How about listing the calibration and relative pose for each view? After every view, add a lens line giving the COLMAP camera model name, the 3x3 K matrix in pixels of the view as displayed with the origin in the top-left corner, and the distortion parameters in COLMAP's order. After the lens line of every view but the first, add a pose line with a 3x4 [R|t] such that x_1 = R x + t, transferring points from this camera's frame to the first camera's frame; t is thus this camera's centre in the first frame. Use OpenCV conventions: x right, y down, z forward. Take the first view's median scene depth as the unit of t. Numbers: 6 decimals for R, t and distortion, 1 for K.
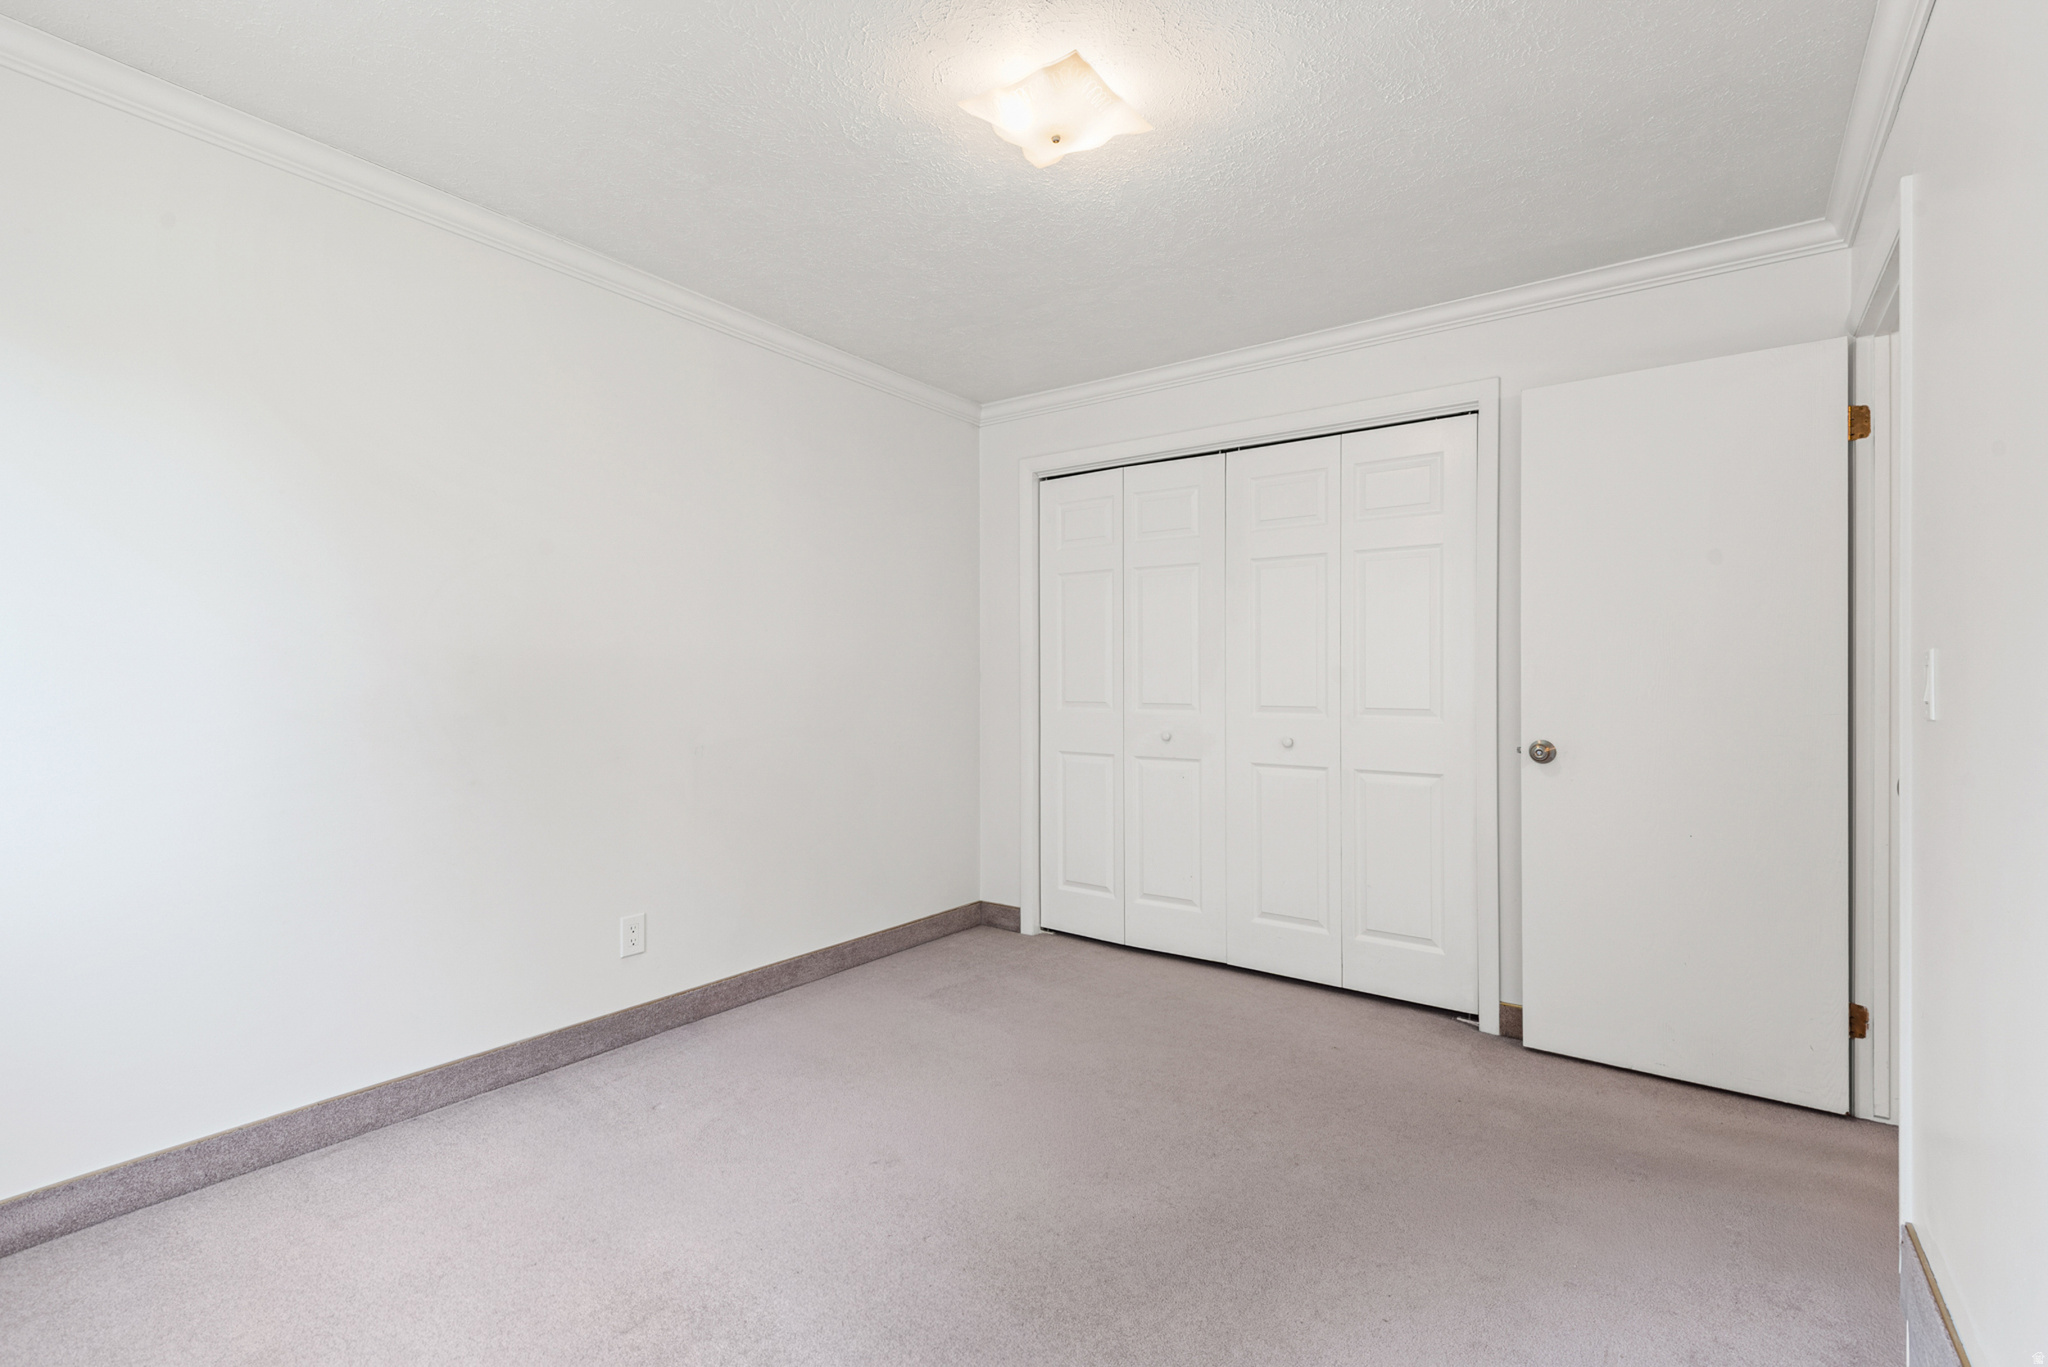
lens RADIAL K [[925.5, 0, 1030.2], [0, 925.5, 681.7], [0, 0, 1]] dist [-0.001368, -0.001937]
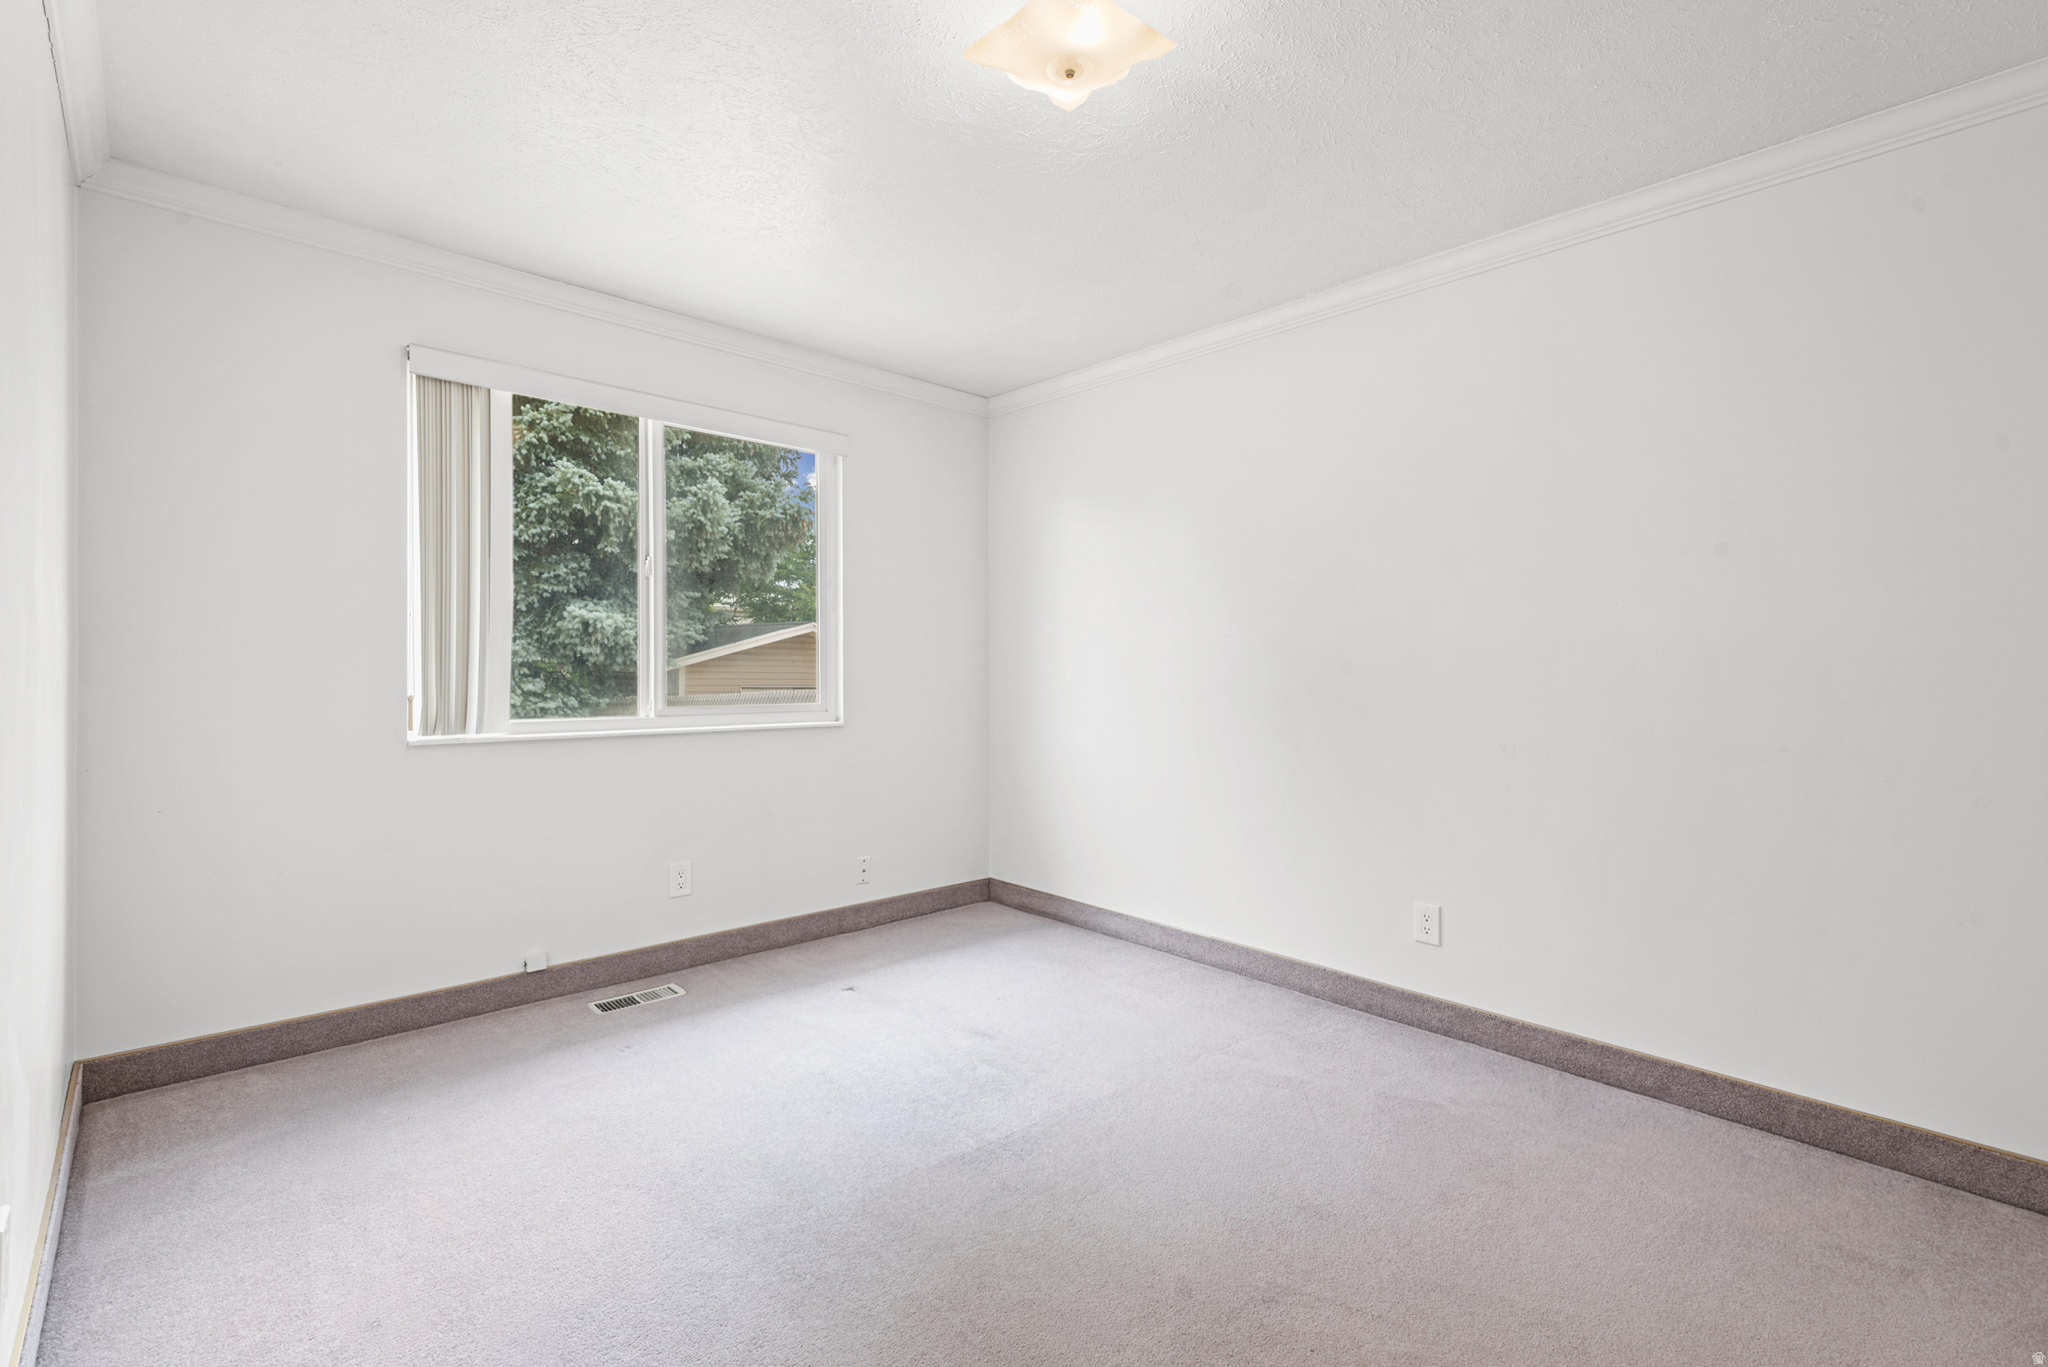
lens RADIAL K [[925.5, 0, 1028.4], [0, 925.5, 674.8], [0, 0, 1]] dist [-0.001368, -0.001937]
pose [[-0.205786, 0.022414, -0.978340, 0.819339], [0.006210, 0.999747, 0.021598, -0.028388], [0.978577, -0.001630, -0.205874, 1.000084]]
